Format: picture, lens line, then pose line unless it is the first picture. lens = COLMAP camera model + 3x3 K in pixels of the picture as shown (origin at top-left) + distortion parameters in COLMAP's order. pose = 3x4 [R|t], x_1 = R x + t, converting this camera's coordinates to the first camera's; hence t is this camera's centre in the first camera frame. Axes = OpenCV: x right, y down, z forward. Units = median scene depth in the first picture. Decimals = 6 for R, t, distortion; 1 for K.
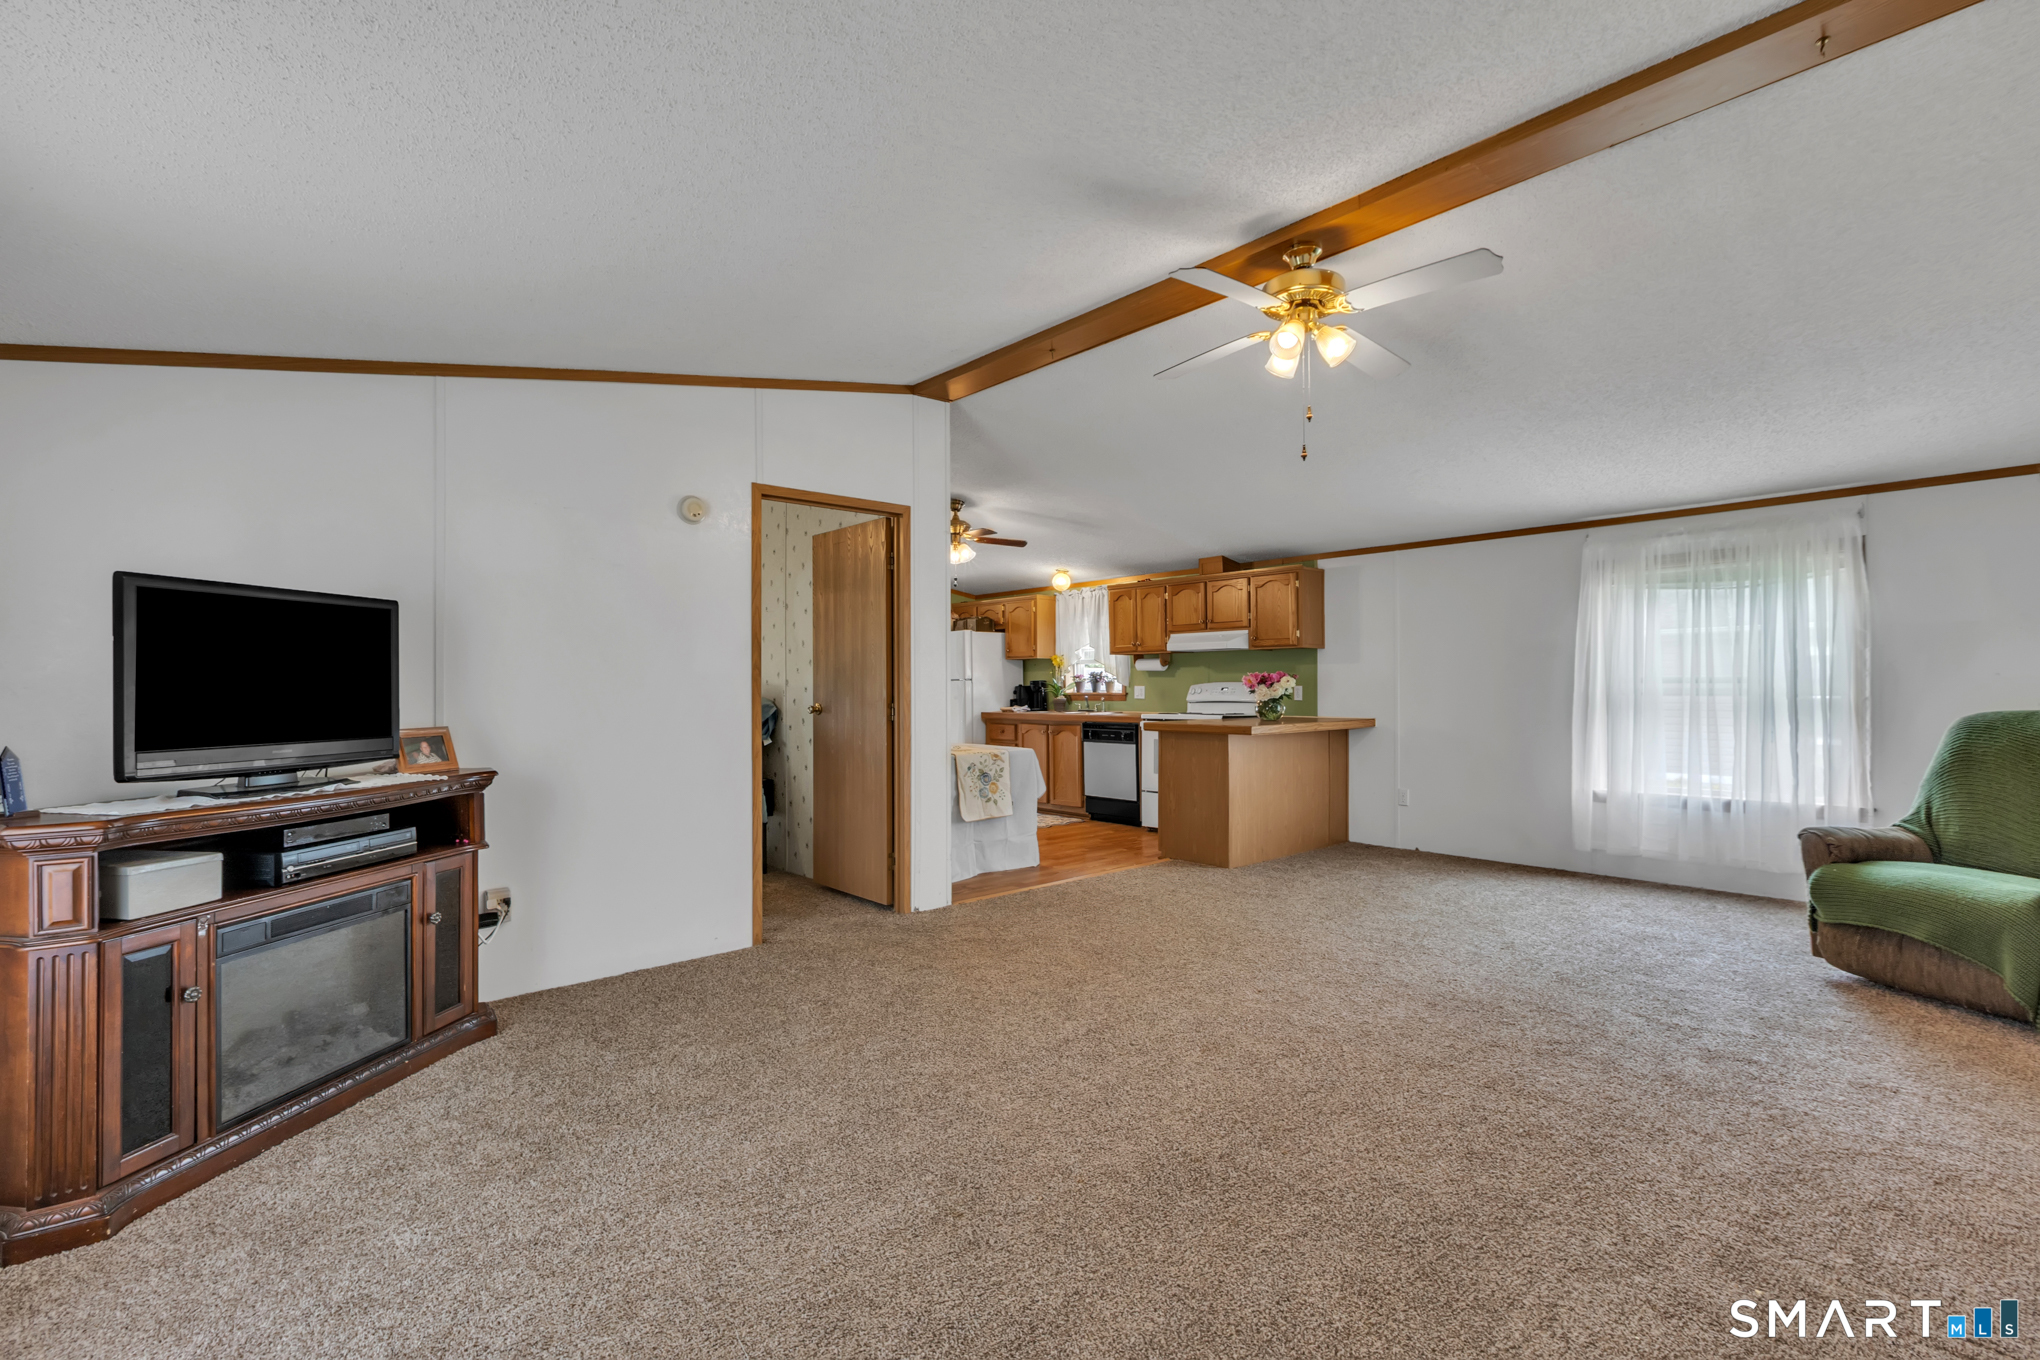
lens RADIAL K [[927.5, 0, 1019.3], [0, 927.5, 675.2], [0, 0, 1]] dist [0.000264, -0.000234]
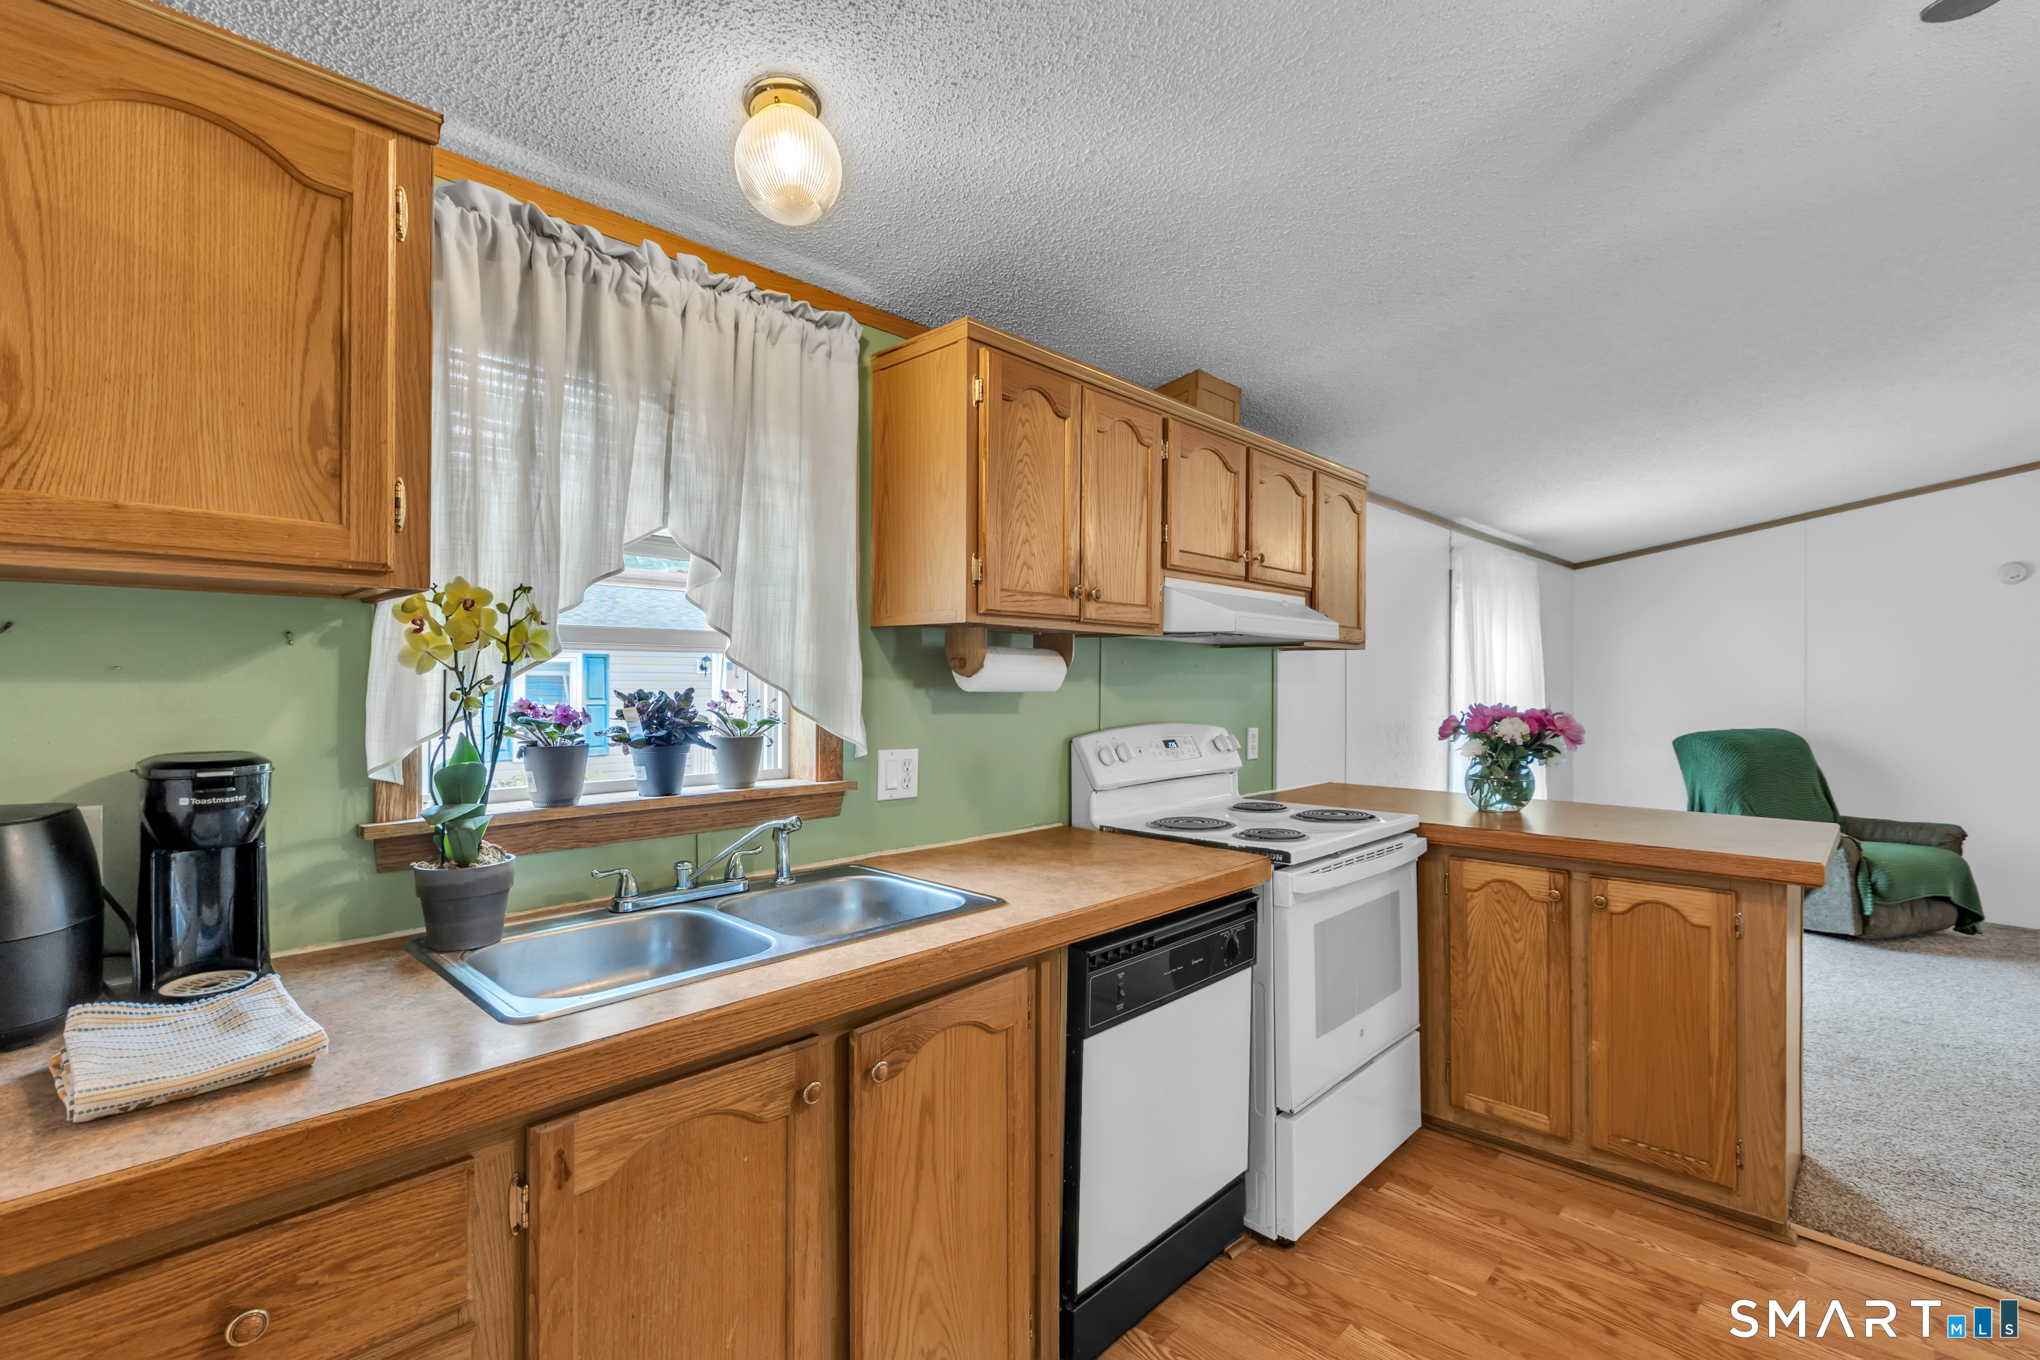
lens RADIAL K [[915.5, 0, 1020.9], [0, 915.5, 685.3], [0, 0, 1]] dist [0.004073, -0.004958]
pose [[-0.079692, 0.002336, 0.996817, -0.137016], [-0.012958, 0.999910, -0.003379, -0.006338], [-0.996735, -0.013186, -0.079654, 1.075804]]
